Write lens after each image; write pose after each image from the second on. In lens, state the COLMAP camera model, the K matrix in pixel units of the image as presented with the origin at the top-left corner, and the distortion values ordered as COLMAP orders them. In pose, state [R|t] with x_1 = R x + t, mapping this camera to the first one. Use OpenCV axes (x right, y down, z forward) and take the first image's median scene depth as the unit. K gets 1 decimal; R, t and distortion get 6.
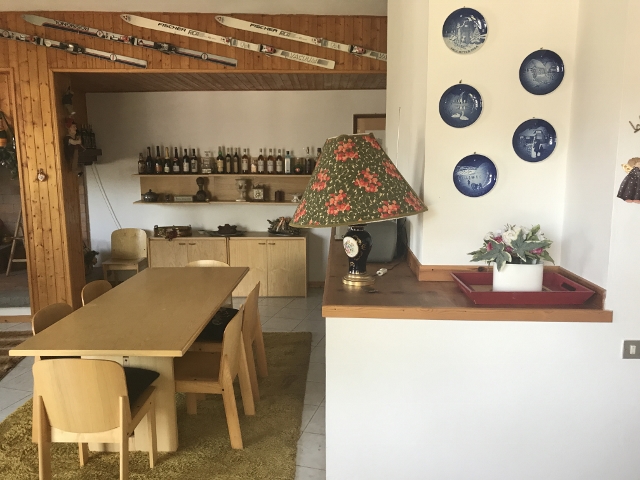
lens RADIAL K [[526.9, 0, 320.9], [0, 526.9, 238.6], [0, 0, 1]] dist [-0.079469, 0.023617]
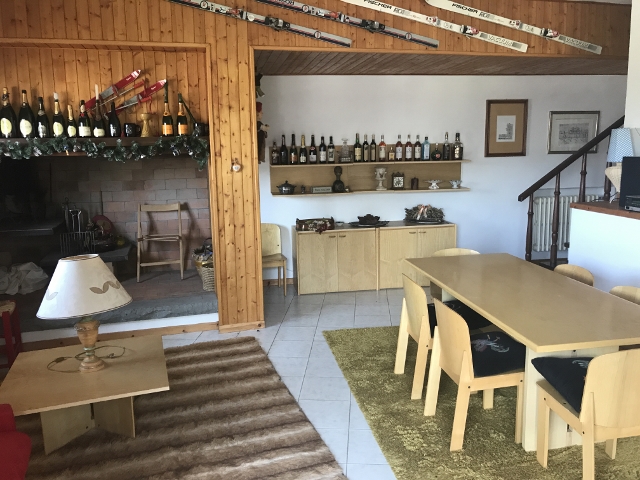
lens RADIAL K [[526.9, 0, 320.6], [0, 526.9, 240.6], [0, 0, 1]] dist [-0.079469, 0.023617]
pose [[0.990030, -0.049774, 0.131769, -0.516878], [0.047861, 0.998698, 0.017649, -0.000819], [-0.132476, -0.011167, 0.991123, 0.072139]]
